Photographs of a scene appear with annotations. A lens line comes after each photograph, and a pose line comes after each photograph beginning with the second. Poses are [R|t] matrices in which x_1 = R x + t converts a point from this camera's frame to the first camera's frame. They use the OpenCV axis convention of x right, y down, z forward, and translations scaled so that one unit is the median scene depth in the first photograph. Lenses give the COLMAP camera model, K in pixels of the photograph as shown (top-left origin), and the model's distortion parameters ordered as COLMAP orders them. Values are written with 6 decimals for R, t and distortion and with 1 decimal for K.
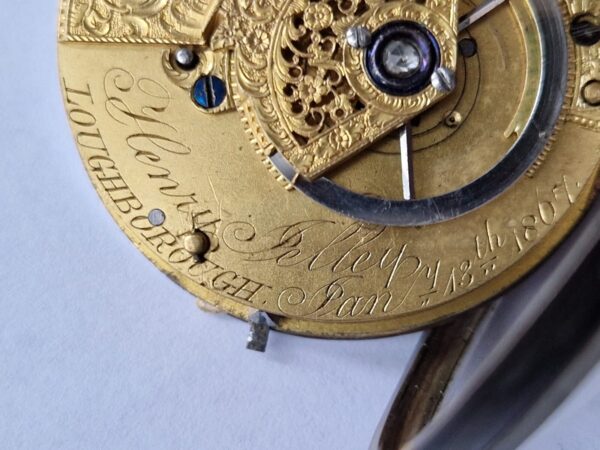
lens RADIAL K [[1256.6, 0, 313.4], [0, 1256.6, 225.7], [0, 0, 1]] dist [0.179325, -1.589572]
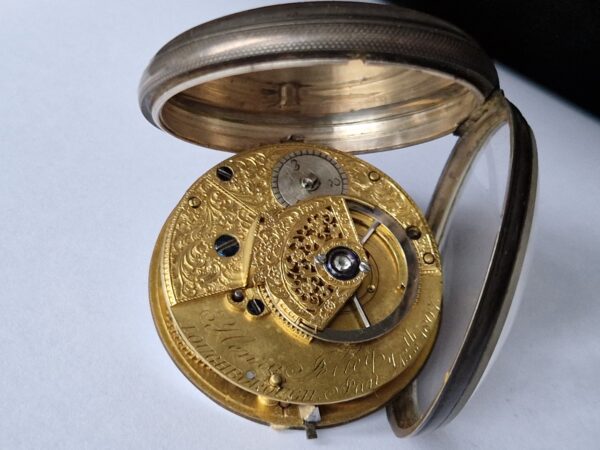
lens RADIAL K [[1256.6, 0, 313.4], [0, 1256.6, 225.7], [0, 0, 1]] dist [0.179325, -1.589572]
pose [[0.902740, -0.224843, 0.366751, -0.702044], [0.349205, 0.880893, -0.319505, 0.446017], [-0.251230, 0.416502, 0.873733, -0.797321]]
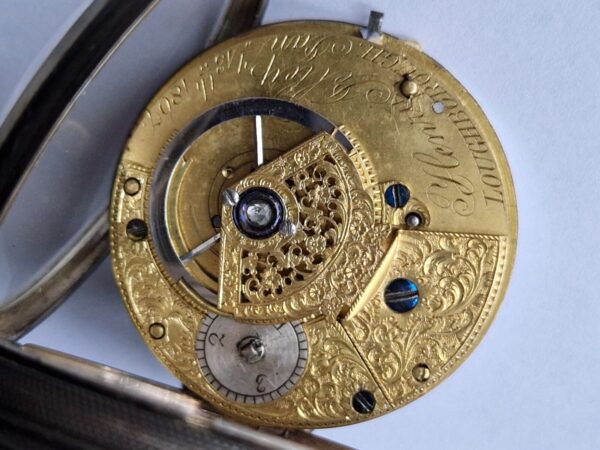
lens RADIAL K [[1256.6, 0, 313.4], [0, 1256.6, 225.7], [0, 0, 1]] dist [0.179325, -1.589572]
pose [[-0.987397, -0.030031, 0.155386, -0.213534], [0.022262, -0.998425, -0.051503, -0.070146], [0.156688, -0.047395, 0.986510, -0.411422]]
